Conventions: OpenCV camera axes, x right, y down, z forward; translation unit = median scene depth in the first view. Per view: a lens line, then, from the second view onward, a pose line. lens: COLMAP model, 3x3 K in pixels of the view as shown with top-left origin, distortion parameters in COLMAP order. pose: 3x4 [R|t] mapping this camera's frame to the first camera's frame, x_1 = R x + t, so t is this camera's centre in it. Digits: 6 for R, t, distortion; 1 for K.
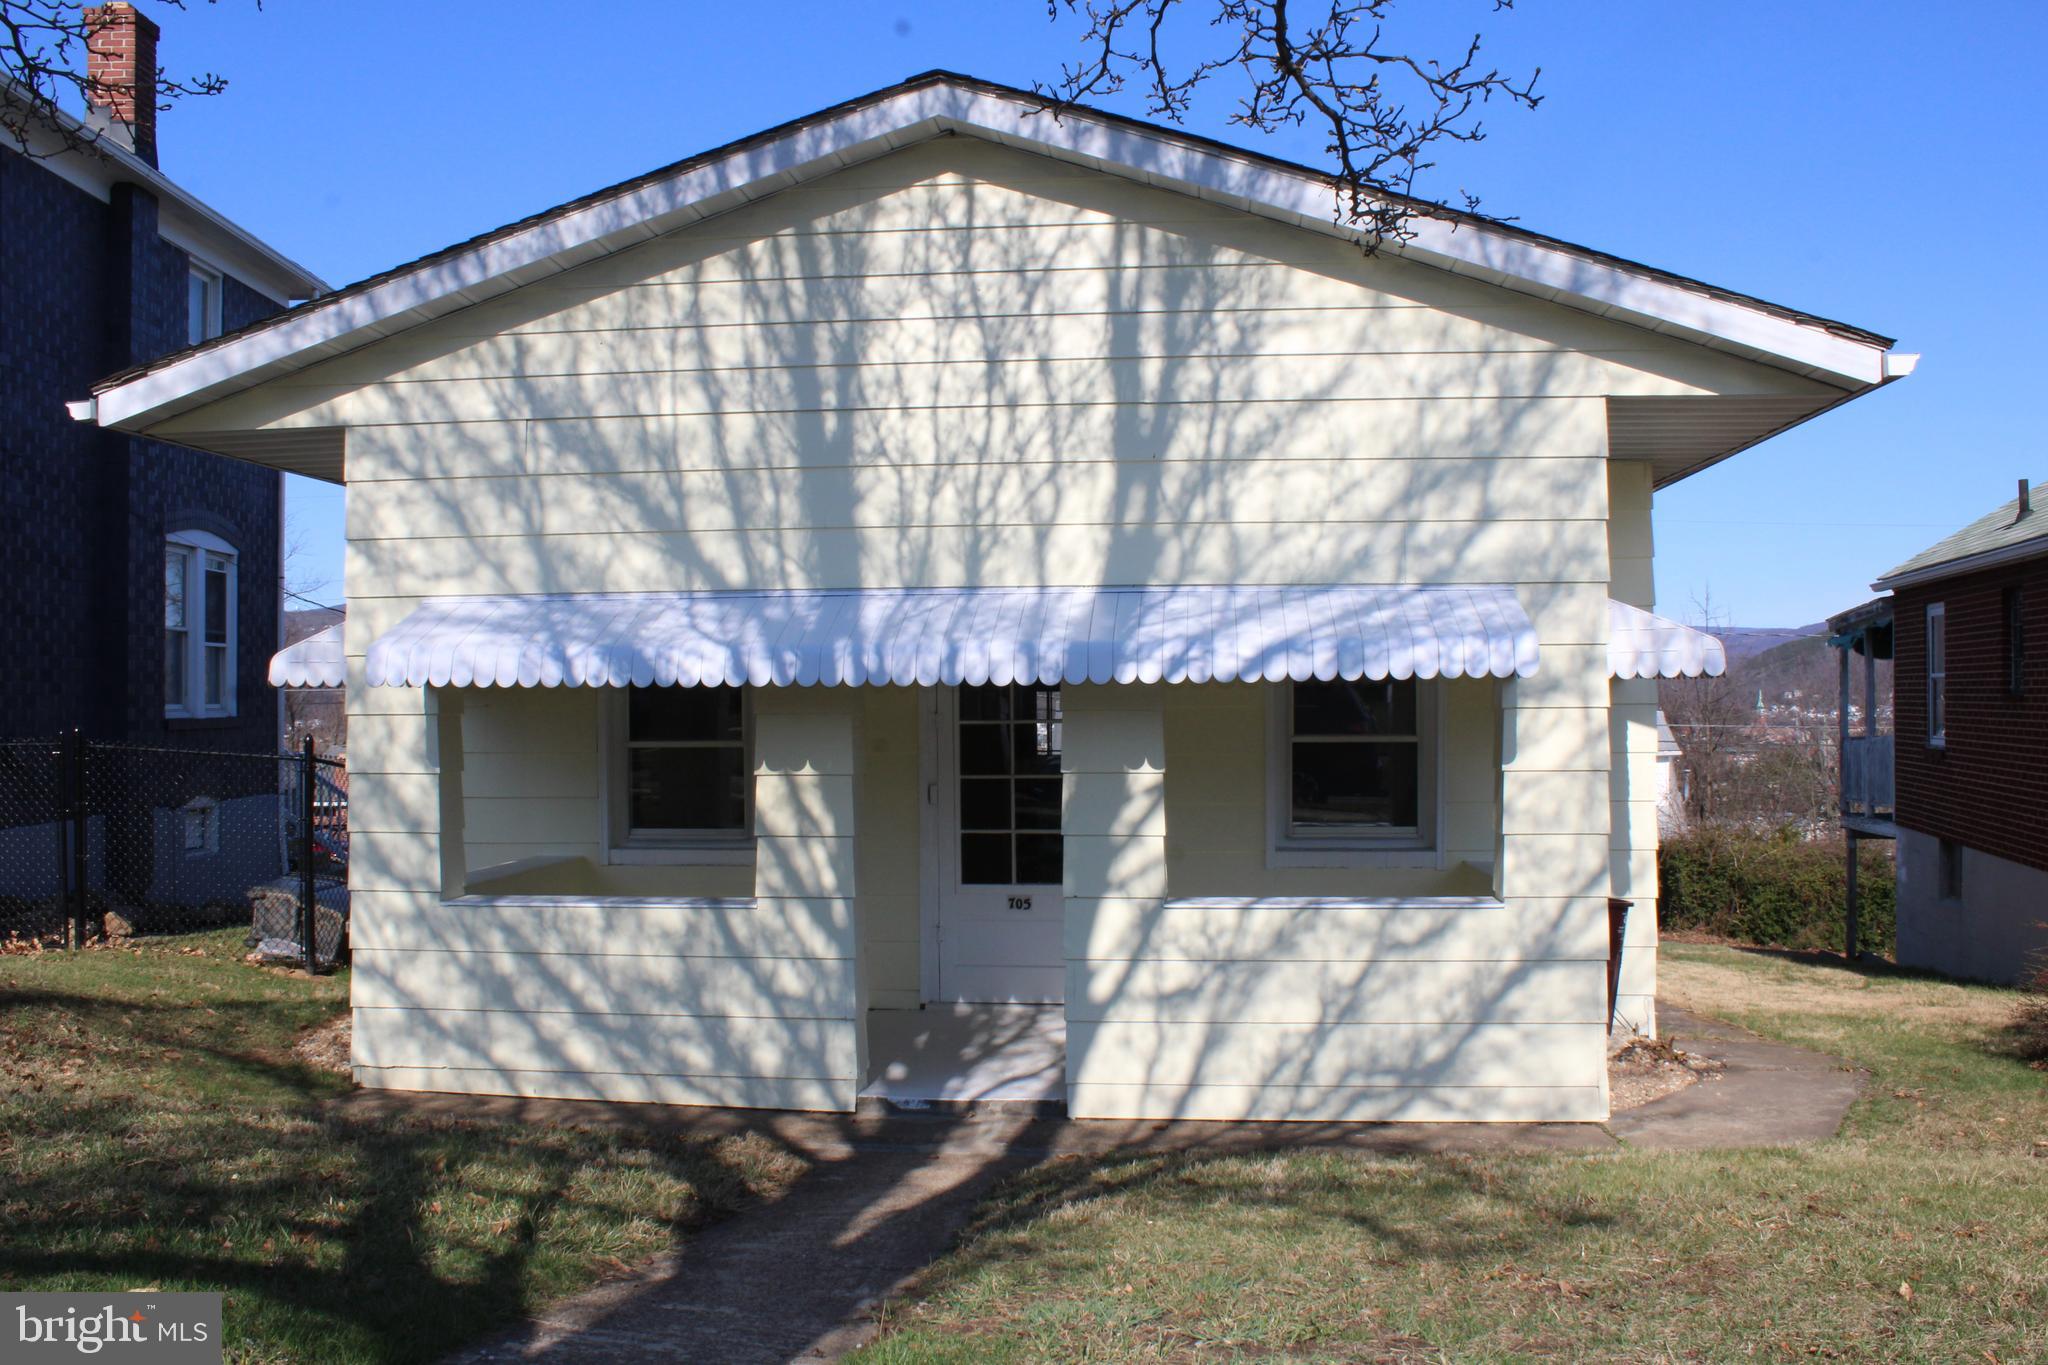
lens RADIAL K [[1696.6, 0, 1018.9], [0, 1696.6, 689.9], [0, 0, 1]] dist [-0.153848, 0.130273]
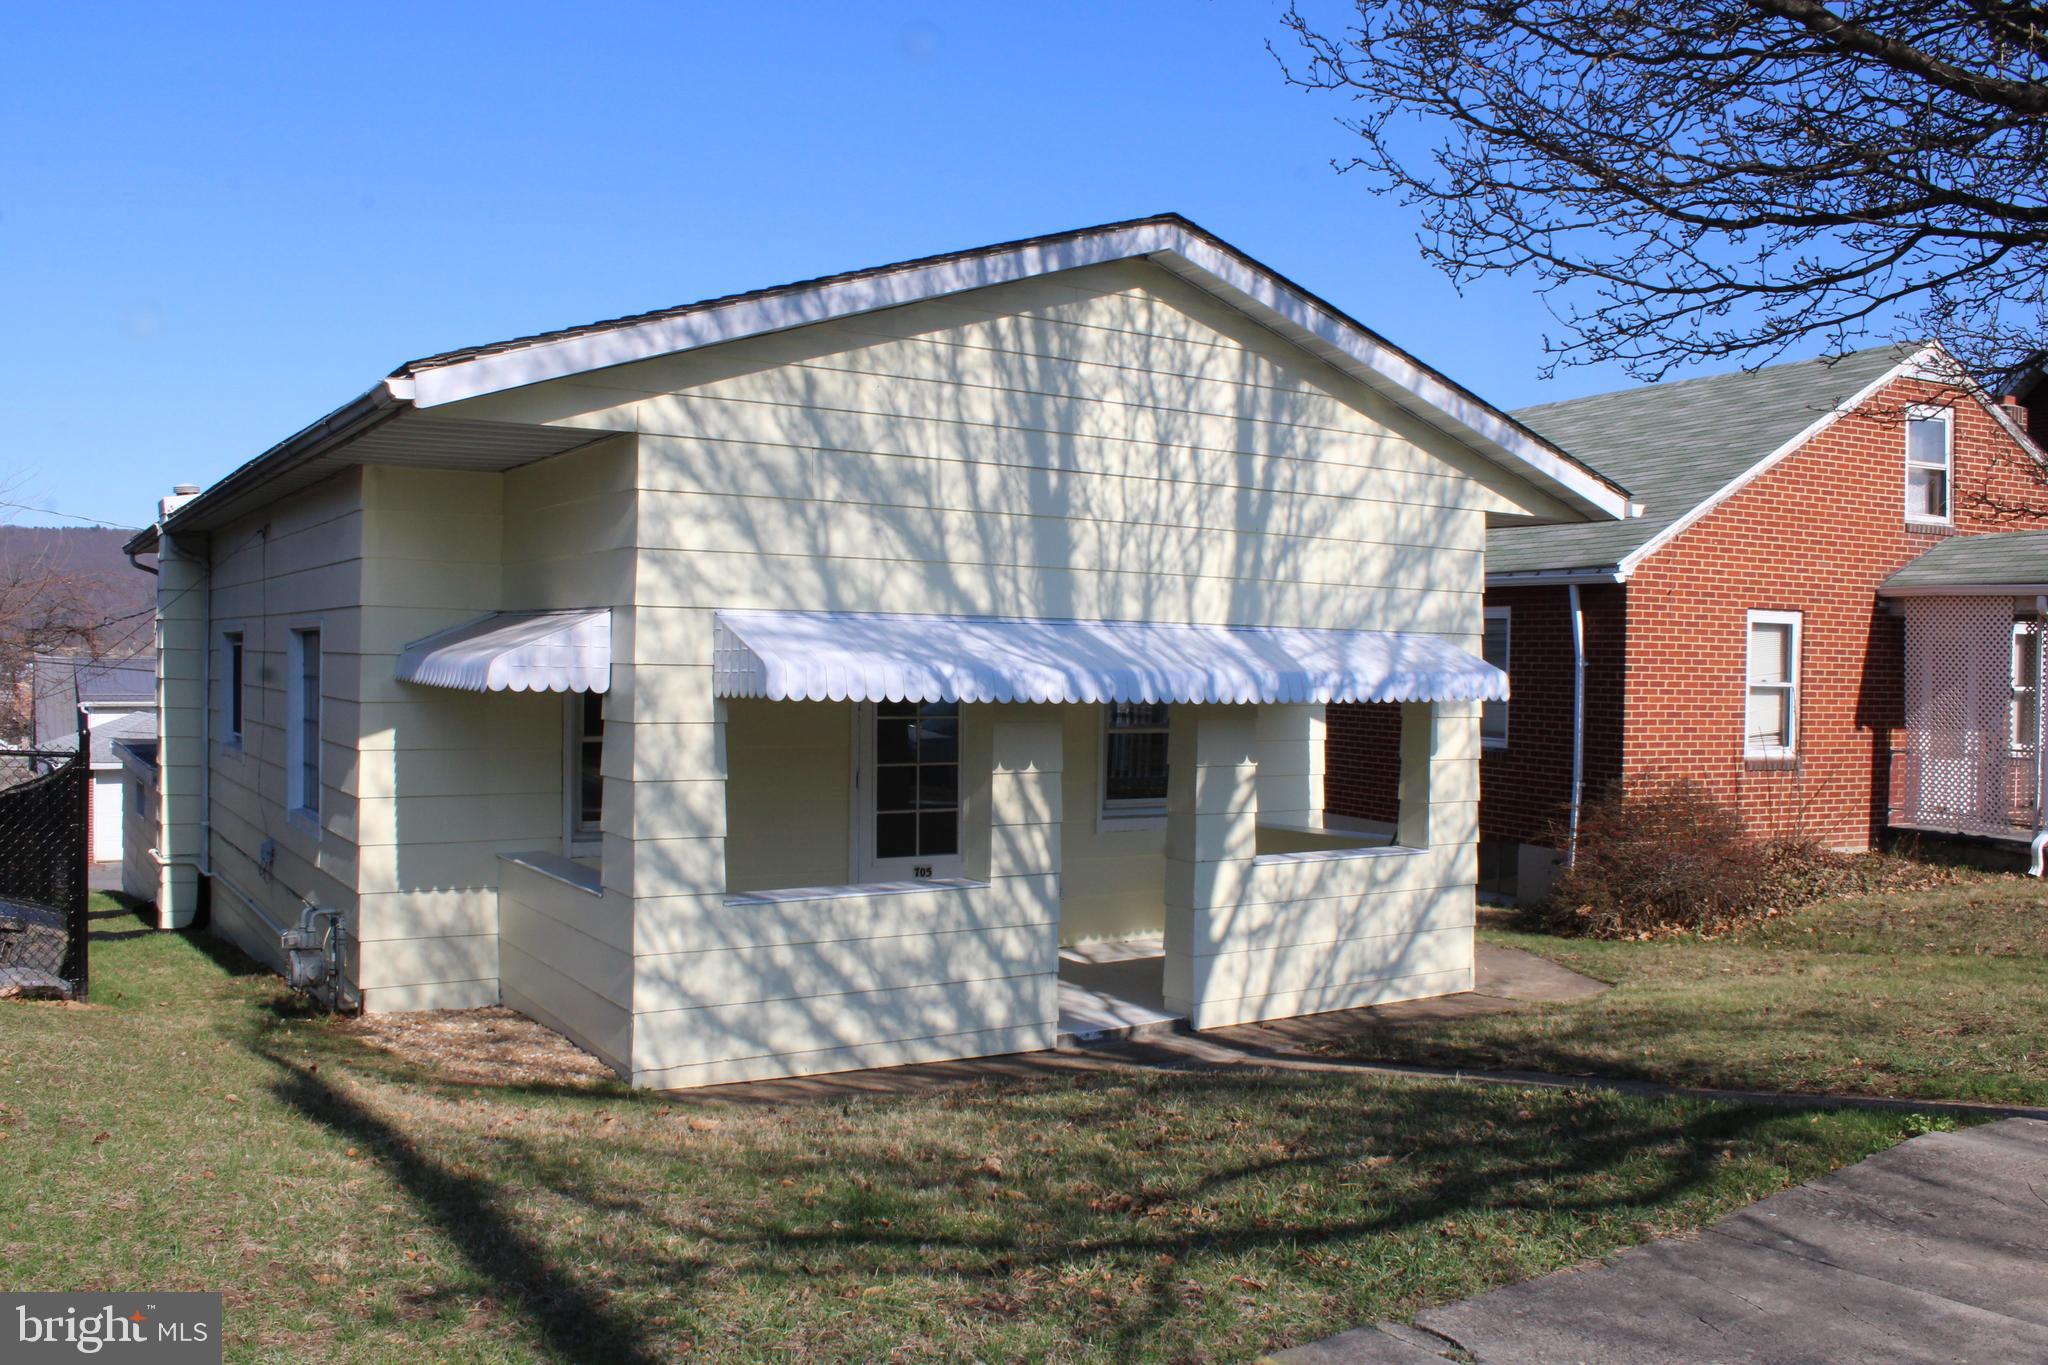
lens RADIAL K [[1696.6, 0, 1025.0], [0, 1696.6, 691.4], [0, 0, 1]] dist [-0.153848, 0.130273]
pose [[0.780224, 0.008208, 0.625446, -0.881611], [-0.024425, 0.999551, 0.017352, -0.028451], [-0.625023, -0.028815, 0.780074, 0.067538]]
